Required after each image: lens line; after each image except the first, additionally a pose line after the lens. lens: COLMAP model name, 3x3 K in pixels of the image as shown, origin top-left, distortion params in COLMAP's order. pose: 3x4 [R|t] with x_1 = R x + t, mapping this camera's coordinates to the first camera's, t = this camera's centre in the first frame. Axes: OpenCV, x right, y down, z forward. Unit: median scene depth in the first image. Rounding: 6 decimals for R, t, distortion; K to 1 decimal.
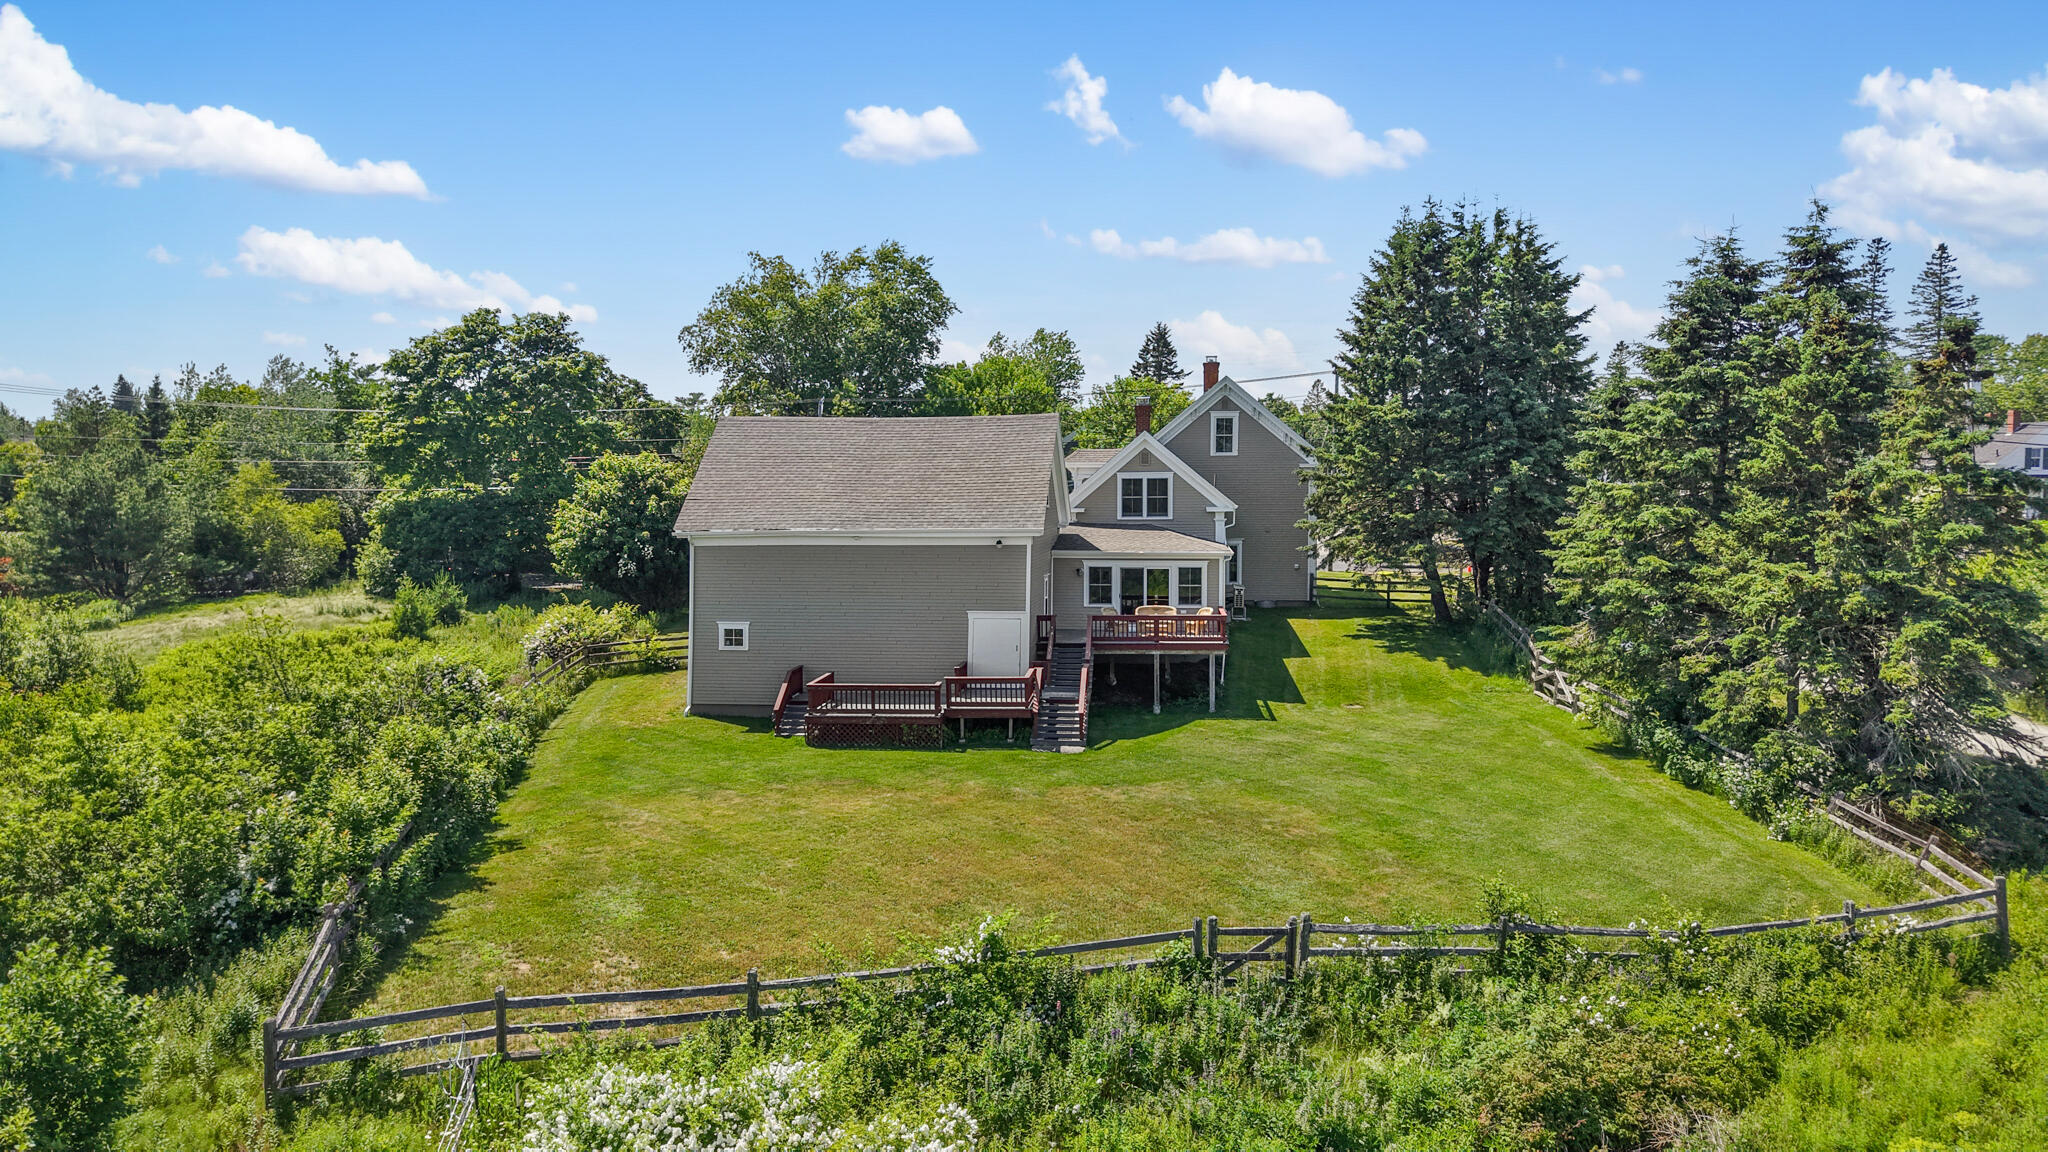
lens RADIAL K [[1367.0, 0, 1031.5], [0, 1367.0, 584.2], [0, 0, 1]] dist [0.050631, -0.057434]
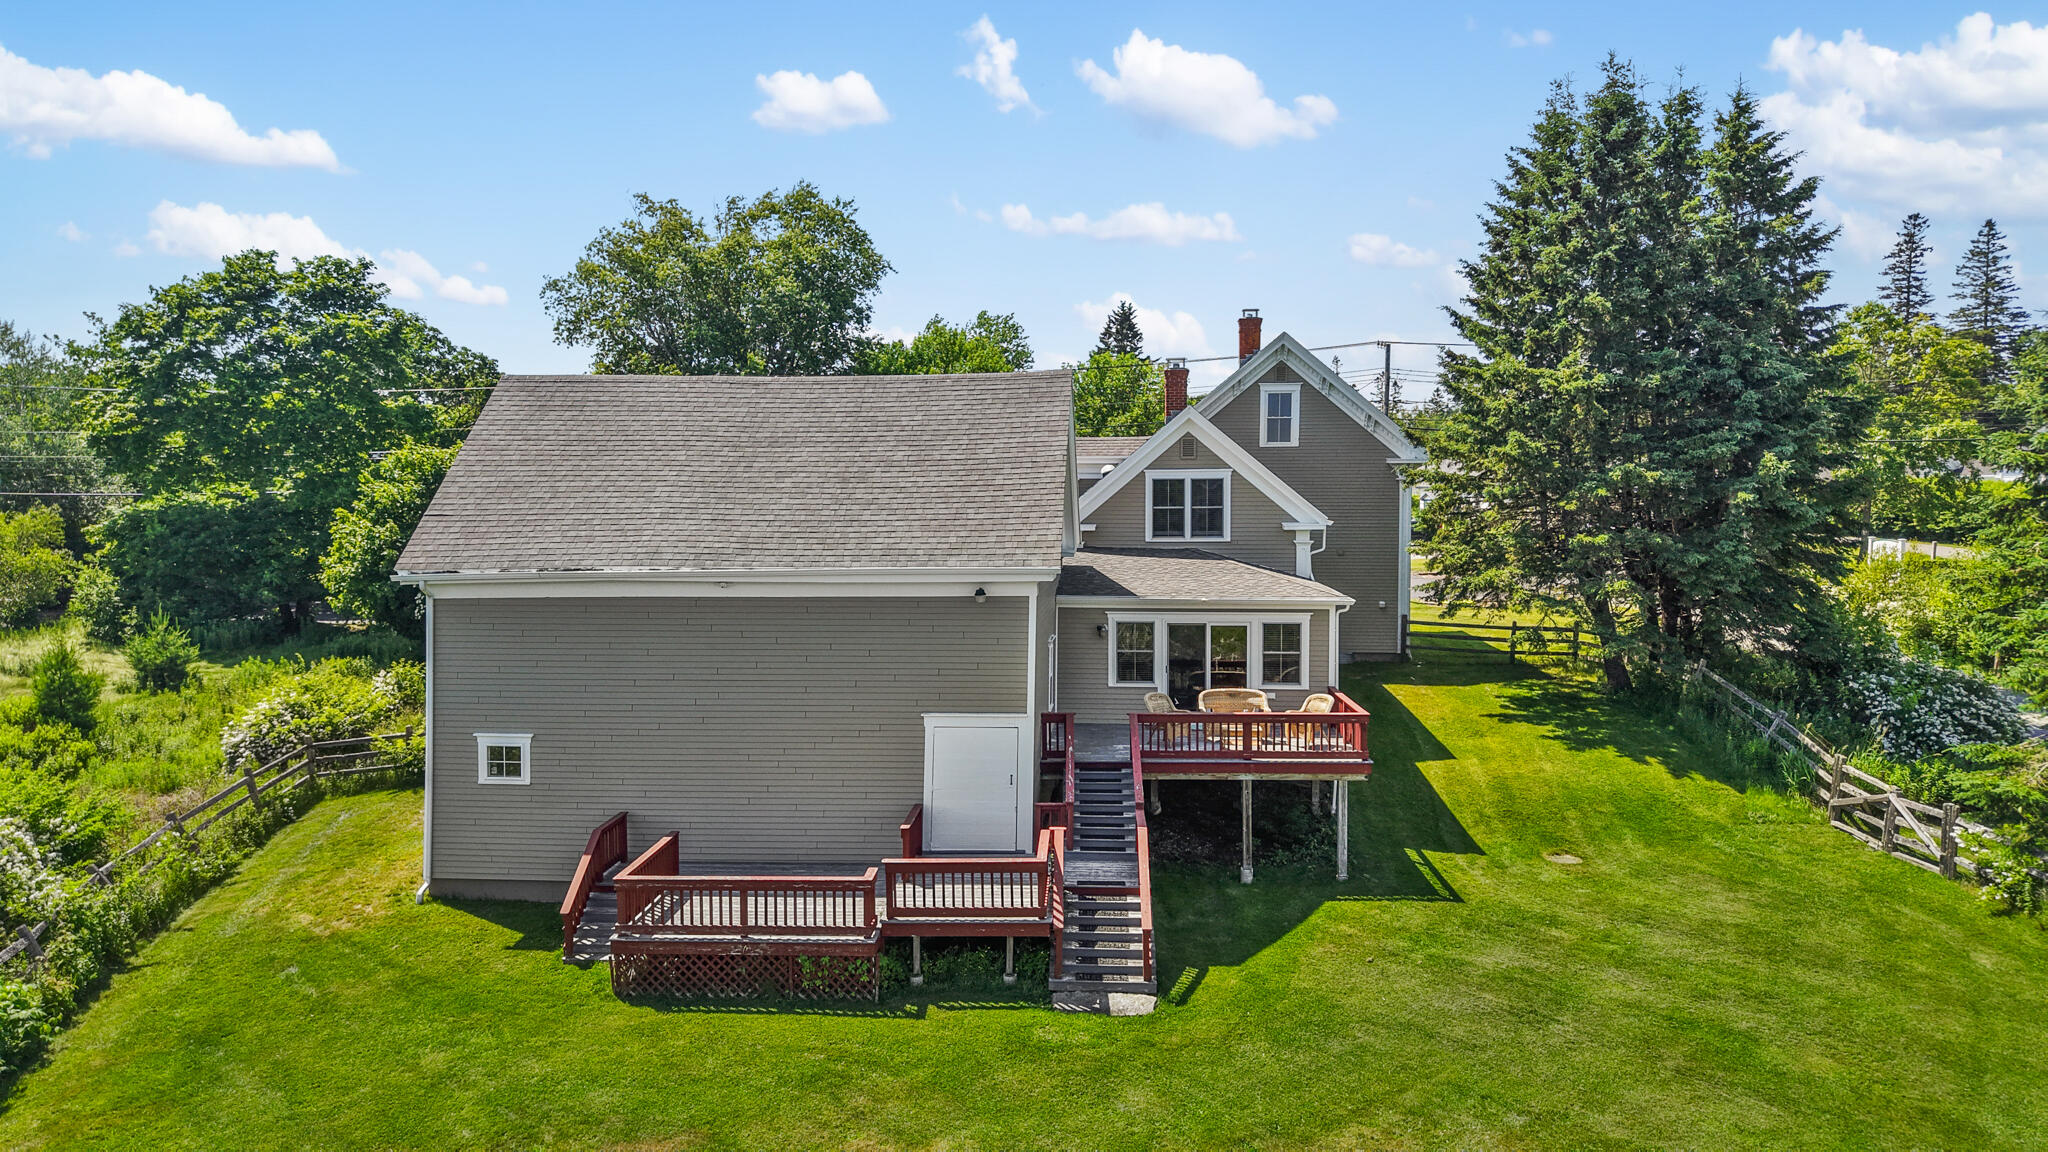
lens RADIAL K [[1367.0, 0, 1010.1], [0, 1367.0, 554.6], [0, 0, 1]] dist [0.050631, -0.057434]
pose [[0.999377, -0.001325, 0.035258, -0.023734], [0.002110, 0.999750, -0.022255, -0.025764], [-0.035220, 0.022315, 0.999130, 0.335816]]
